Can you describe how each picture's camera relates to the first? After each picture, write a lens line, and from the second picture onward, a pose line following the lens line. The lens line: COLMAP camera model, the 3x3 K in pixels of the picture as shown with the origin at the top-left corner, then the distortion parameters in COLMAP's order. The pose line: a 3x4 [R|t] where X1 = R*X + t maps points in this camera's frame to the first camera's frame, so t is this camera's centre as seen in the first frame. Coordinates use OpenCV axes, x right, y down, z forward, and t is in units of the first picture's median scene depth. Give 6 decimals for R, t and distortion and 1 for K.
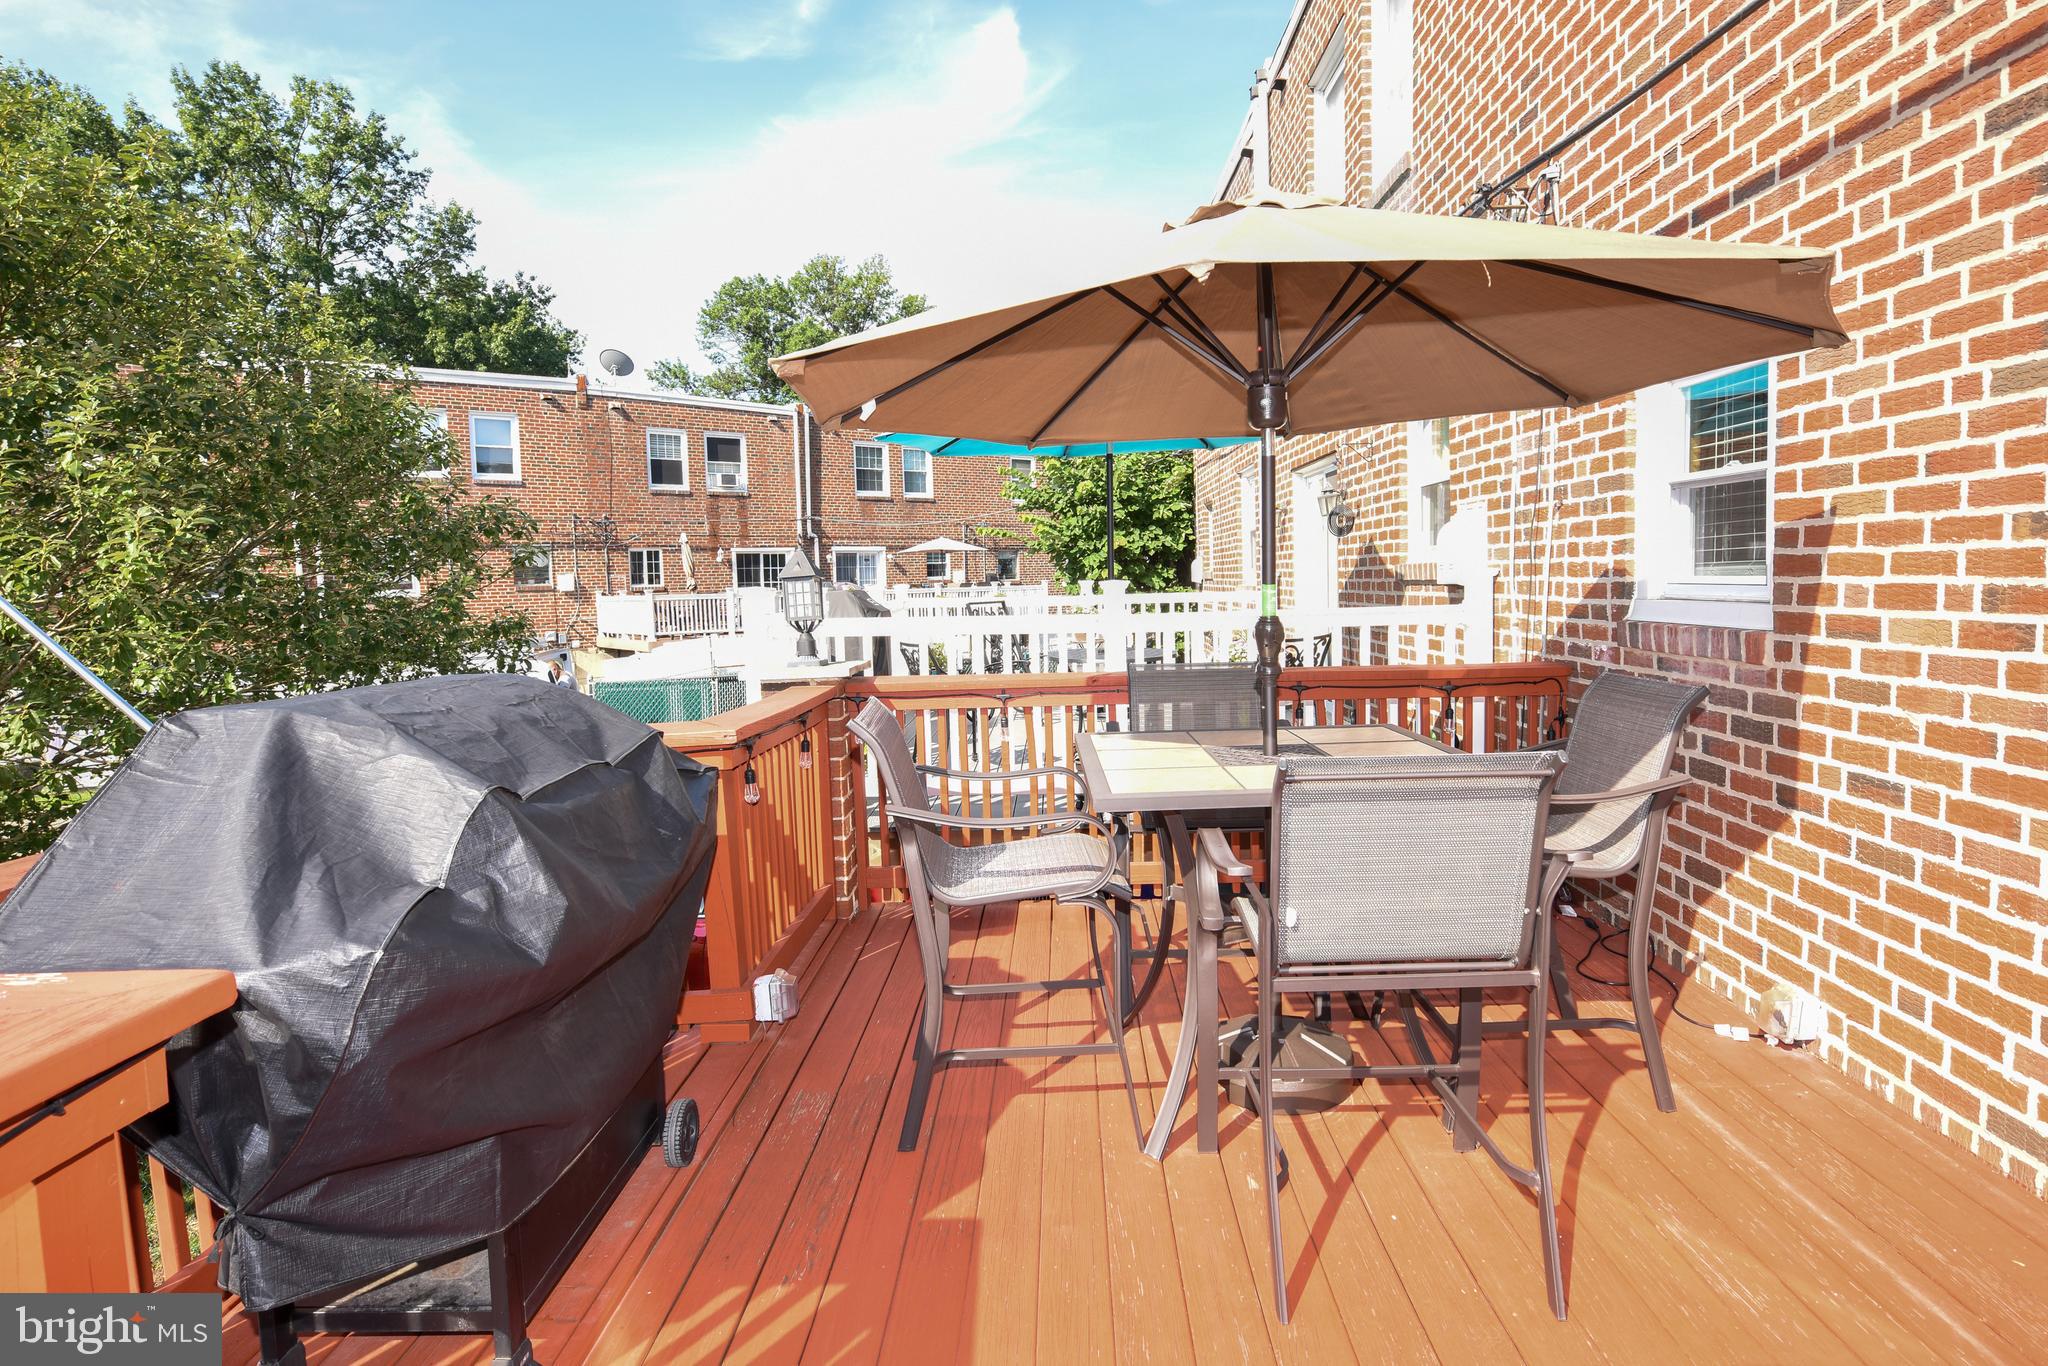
lens RADIAL K [[1091.0, 0, 1029.3], [0, 1091.0, 647.9], [0, 0, 1]] dist [0.000167, -0.015331]
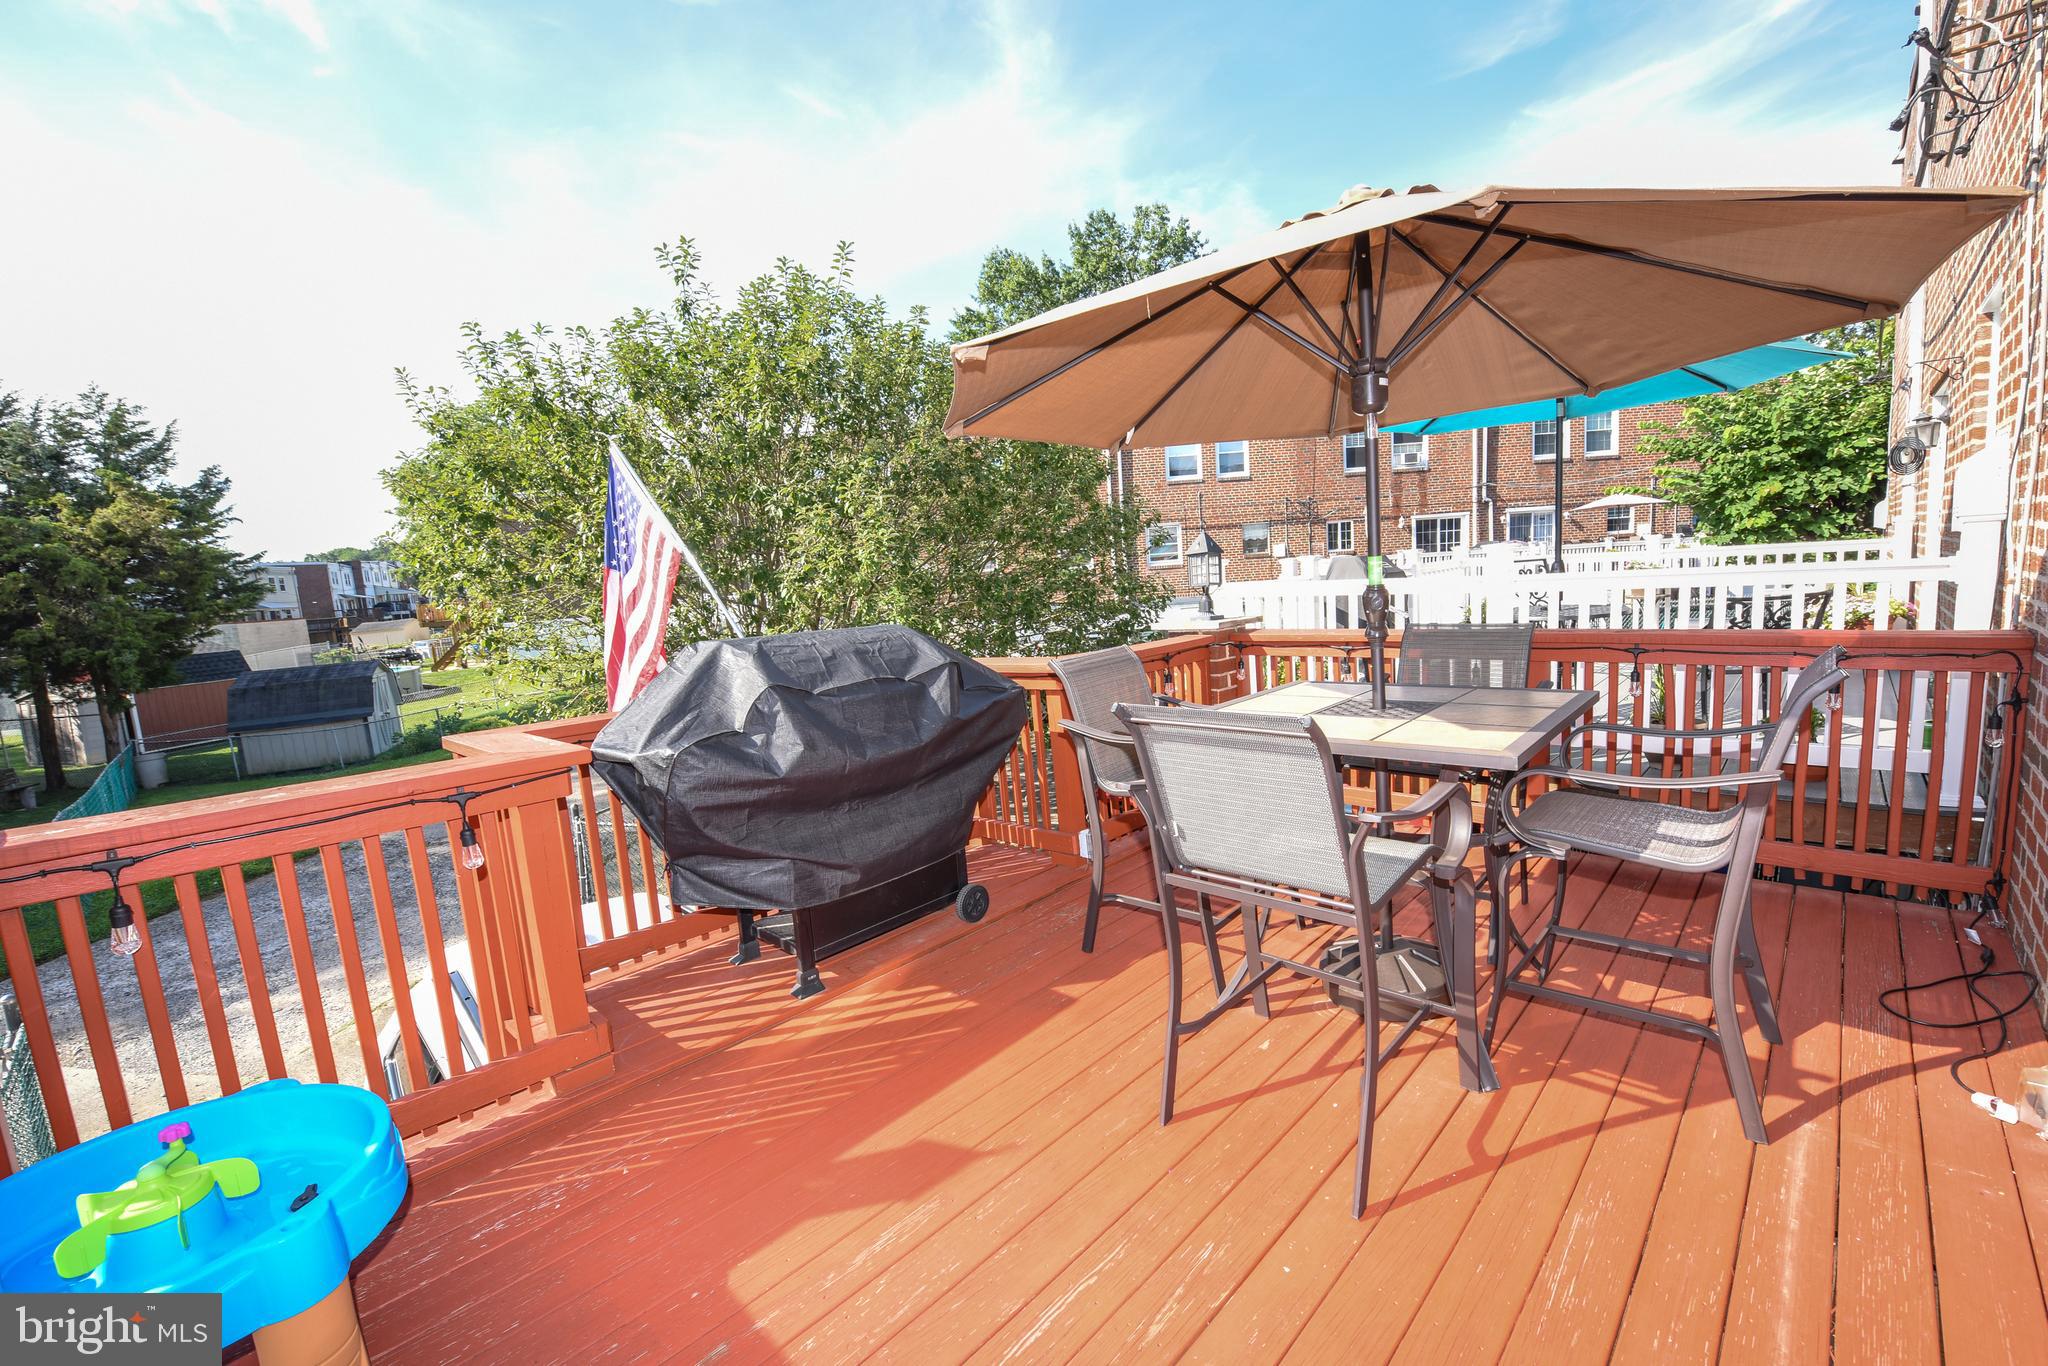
lens RADIAL K [[876.9, 0, 1054.4], [0, 876.9, 689.4], [0, 0, 1]] dist [-0.022416, -0.000541]
pose [[0.733589, 0.068712, -0.676111, 0.104746], [0.002831, 0.994558, 0.104146, -0.003052], [0.679588, -0.078314, 0.729402, 0.021065]]
